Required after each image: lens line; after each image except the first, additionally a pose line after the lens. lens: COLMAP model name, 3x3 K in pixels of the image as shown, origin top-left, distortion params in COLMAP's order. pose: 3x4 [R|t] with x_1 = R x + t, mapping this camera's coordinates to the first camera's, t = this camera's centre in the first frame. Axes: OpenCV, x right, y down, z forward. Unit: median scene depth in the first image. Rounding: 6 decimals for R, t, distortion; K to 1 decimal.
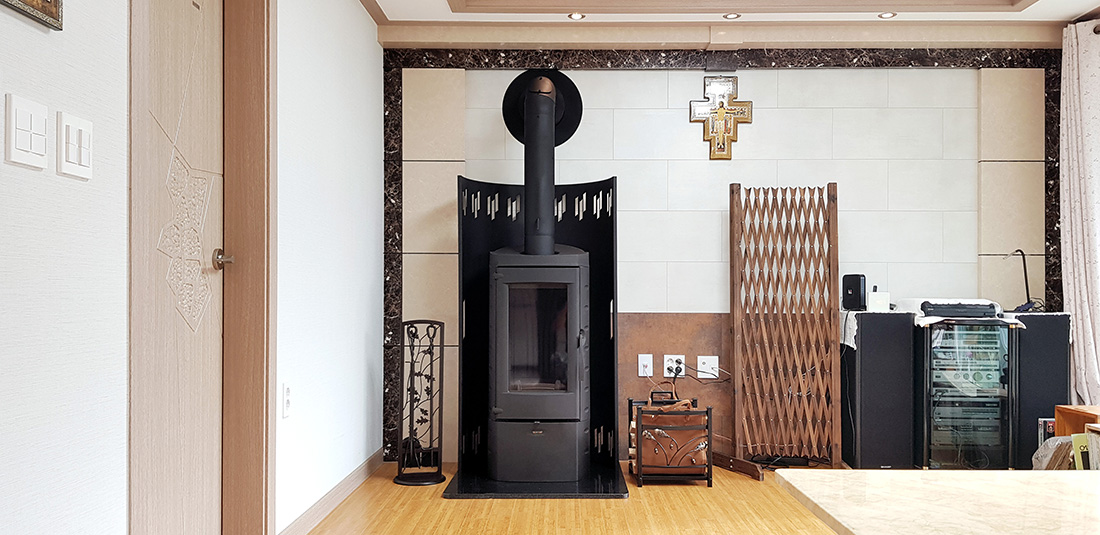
lens RADIAL K [[1040.6, 0, 593.9], [0, 1040.6, 278.1], [0, 0, 1]] dist [0.013970, -0.045972]
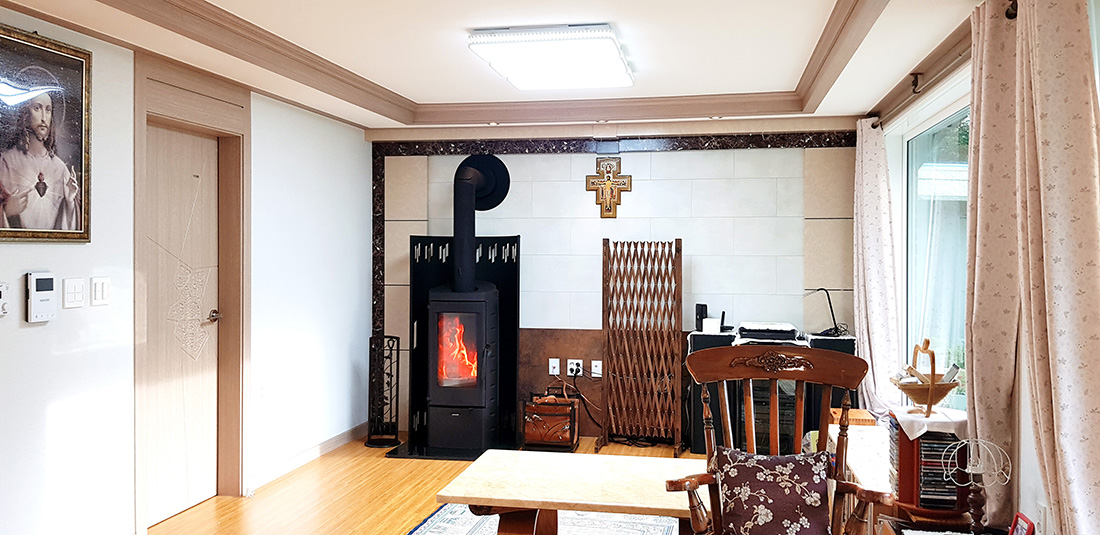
lens RADIAL K [[1040.6, 0, 600.9], [0, 1040.6, 269.2], [0, 0, 1]] dist [0.013970, -0.045972]
pose [[0.987676, 0.006321, -0.156382, 0.370176], [-0.001504, 0.999521, 0.030900, -0.101670], [0.156502, -0.030284, 0.987213, -0.413770]]
